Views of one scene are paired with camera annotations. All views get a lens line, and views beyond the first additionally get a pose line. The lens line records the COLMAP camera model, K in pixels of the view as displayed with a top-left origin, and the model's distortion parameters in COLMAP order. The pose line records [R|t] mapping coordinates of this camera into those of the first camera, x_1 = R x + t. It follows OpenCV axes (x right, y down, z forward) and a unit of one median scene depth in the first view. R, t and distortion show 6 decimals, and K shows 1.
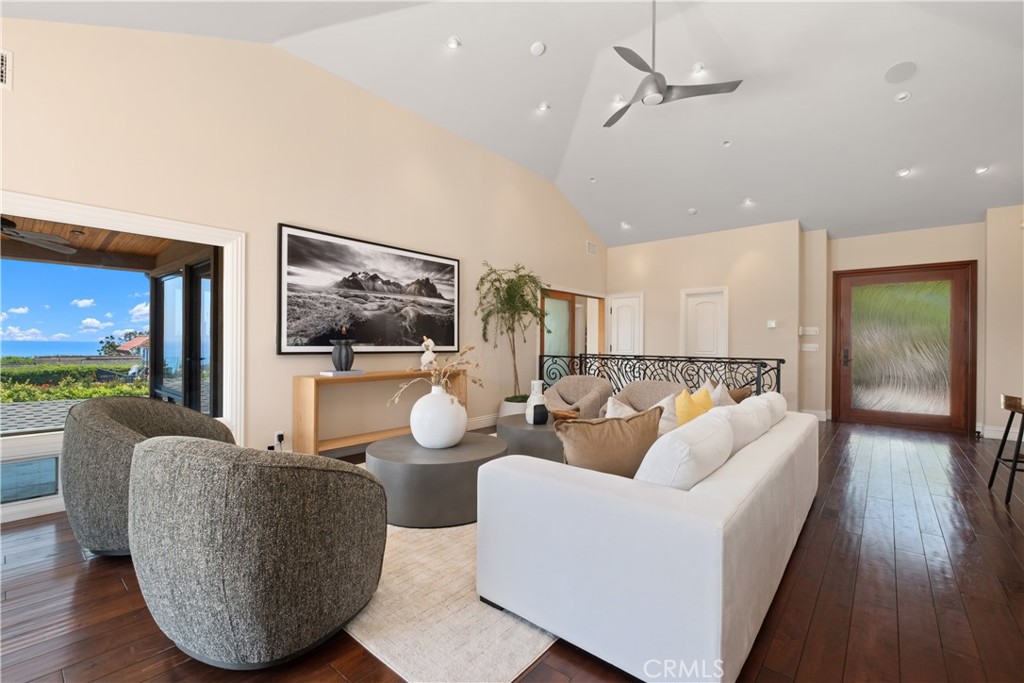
lens RADIAL K [[442.4, 0, 510.3], [0, 442.4, 340.5], [0, 0, 1]] dist [0.005250, -0.001295]
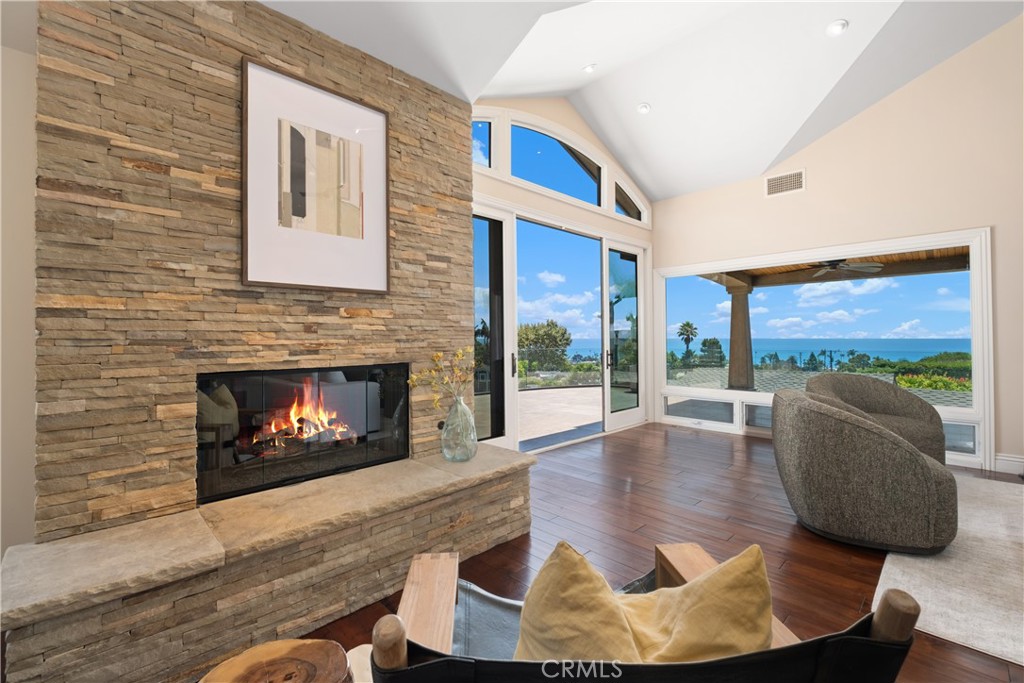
lens RADIAL K [[442.4, 0, 505.5], [0, 442.4, 337.8], [0, 0, 1]] dist [0.005250, -0.001295]
pose [[-0.096443, -0.008744, -0.995300, 0.364012], [0.008226, 0.999920, -0.009582, 0.005614], [0.995305, -0.009112, -0.096364, 0.004763]]
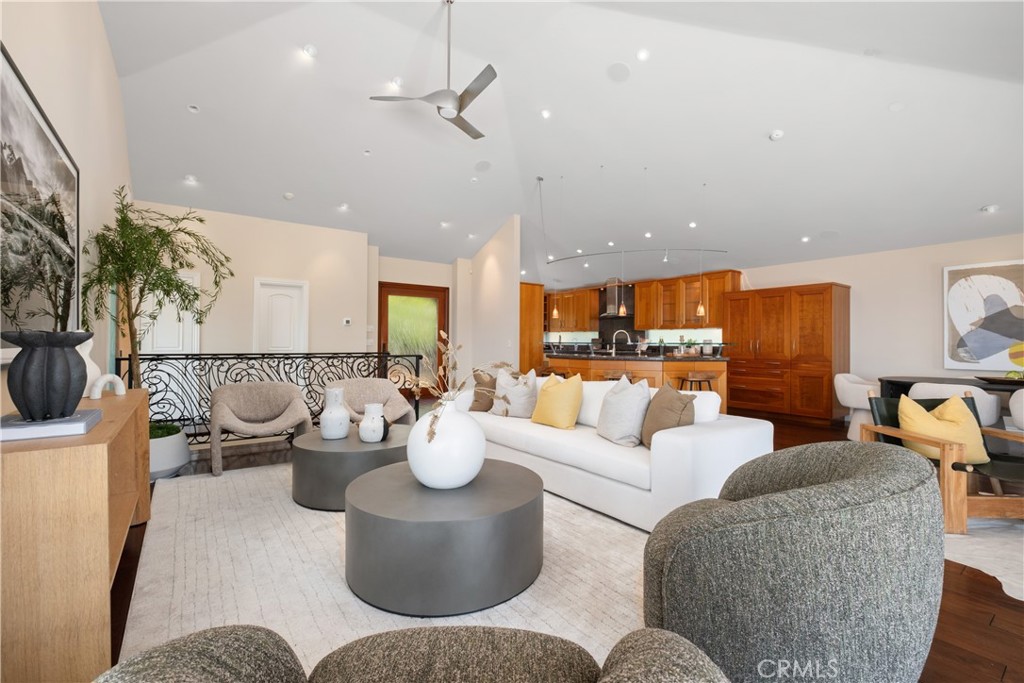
lens RADIAL K [[442.4, 0, 511.3], [0, 442.4, 340.0], [0, 0, 1]] dist [0.005250, -0.001295]
pose [[0.243362, -0.000200, 0.969936, -0.525276], [-0.013709, 0.999899, 0.003646, -0.000535], [-0.969839, -0.014184, 0.243334, 0.448087]]
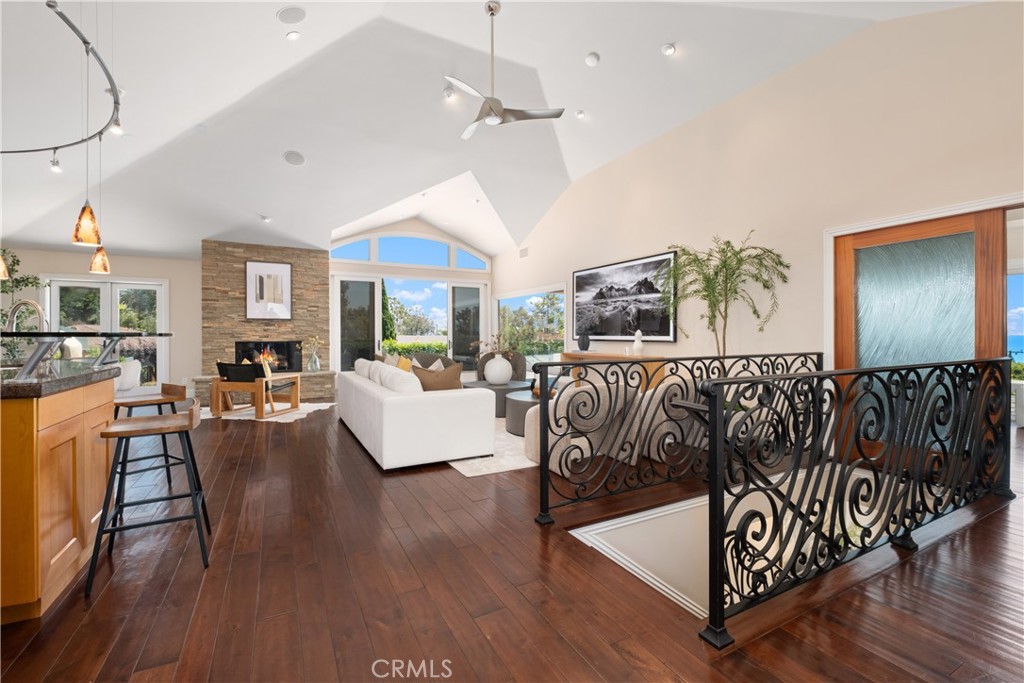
lens RADIAL K [[442.4, 0, 514.0], [0, 442.4, 339.6], [0, 0, 1]] dist [0.005250, -0.001295]
pose [[-0.378015, 0.004292, -0.925789, 1.044319], [0.000532, 0.999990, 0.004419, 0.016912], [0.925799, 0.001178, -0.378014, 1.141184]]
